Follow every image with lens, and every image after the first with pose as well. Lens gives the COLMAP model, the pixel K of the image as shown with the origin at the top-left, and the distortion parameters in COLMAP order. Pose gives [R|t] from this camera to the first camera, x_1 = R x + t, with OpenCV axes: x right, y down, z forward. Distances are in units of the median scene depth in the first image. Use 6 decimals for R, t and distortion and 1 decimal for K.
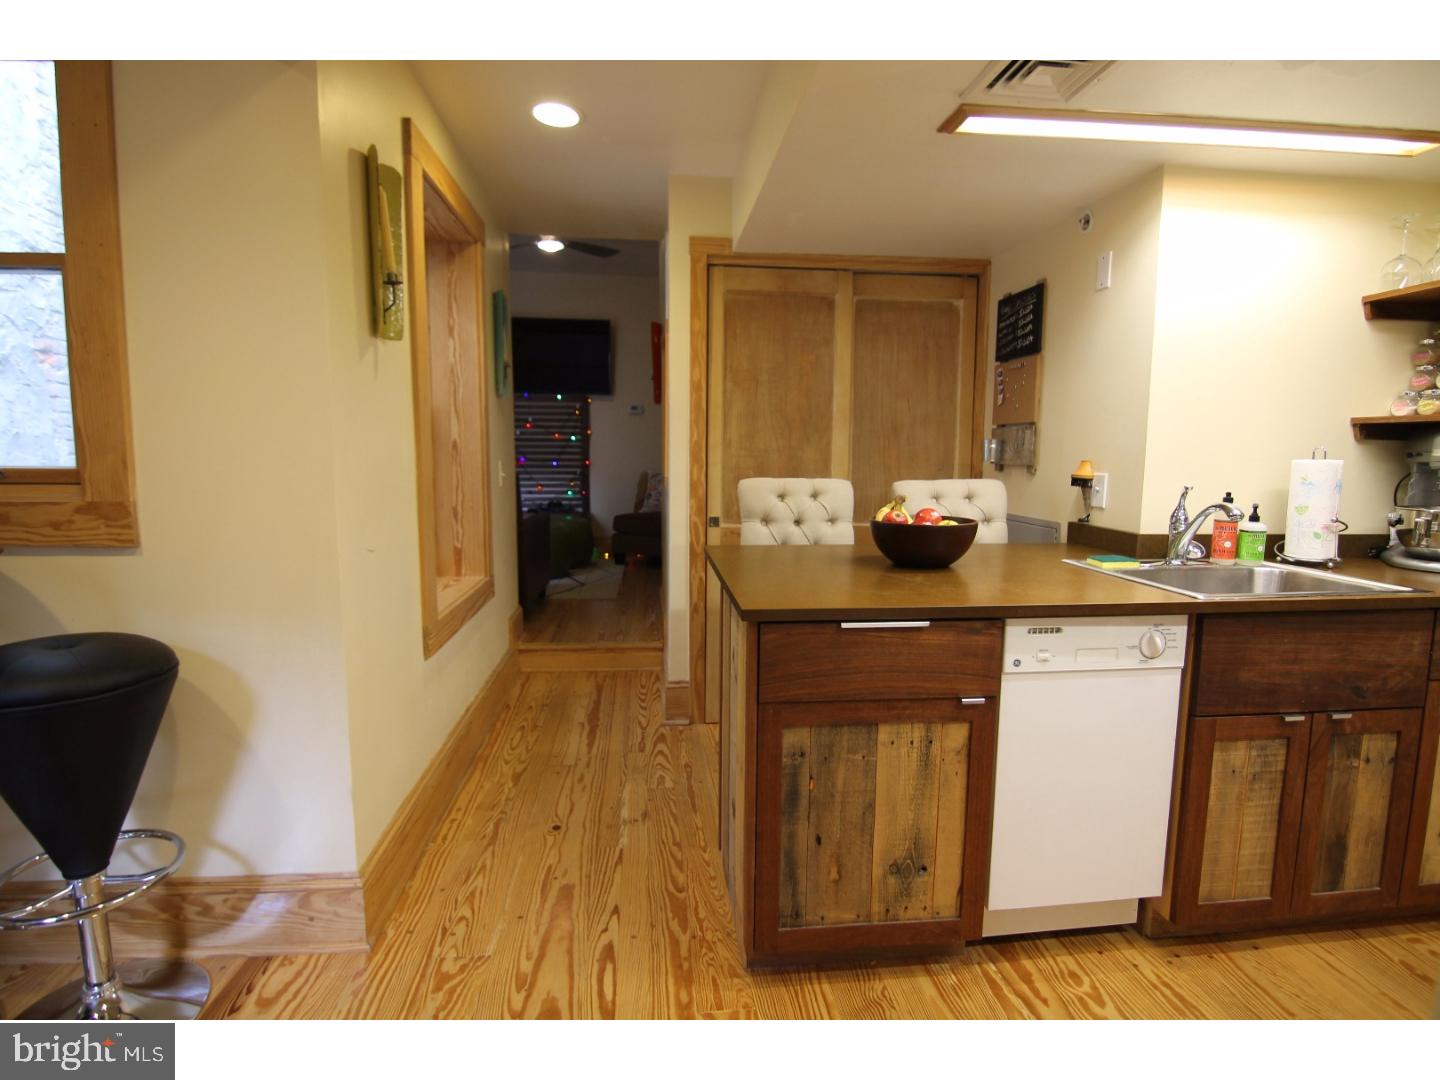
lens RADIAL K [[739.1, 0, 720.0], [0, 739.1, 538.2], [0, 0, 1]] dist [-0.006050, -0.011837]
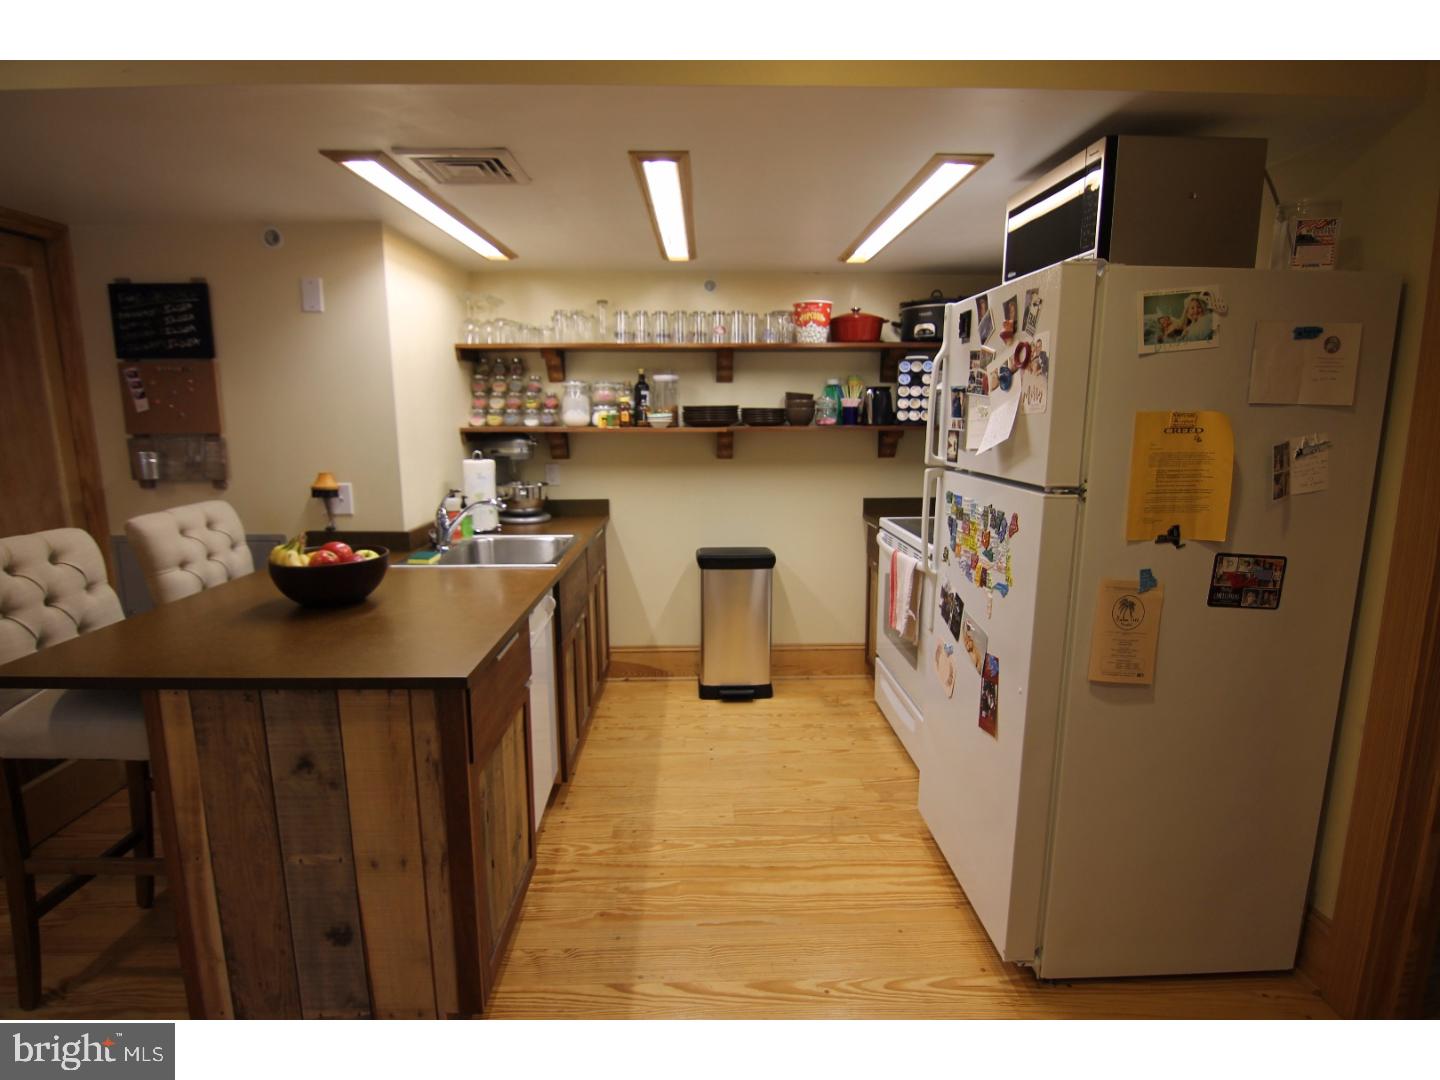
lens RADIAL K [[739.1, 0, 719.9], [0, 739.1, 537.8], [0, 0, 1]] dist [-0.006050, -0.011837]
pose [[0.077381, -0.176327, 0.981285, -0.541176], [0.118690, 0.978866, 0.166533, -0.127683], [-0.989912, 0.103582, 0.096674, 0.353611]]
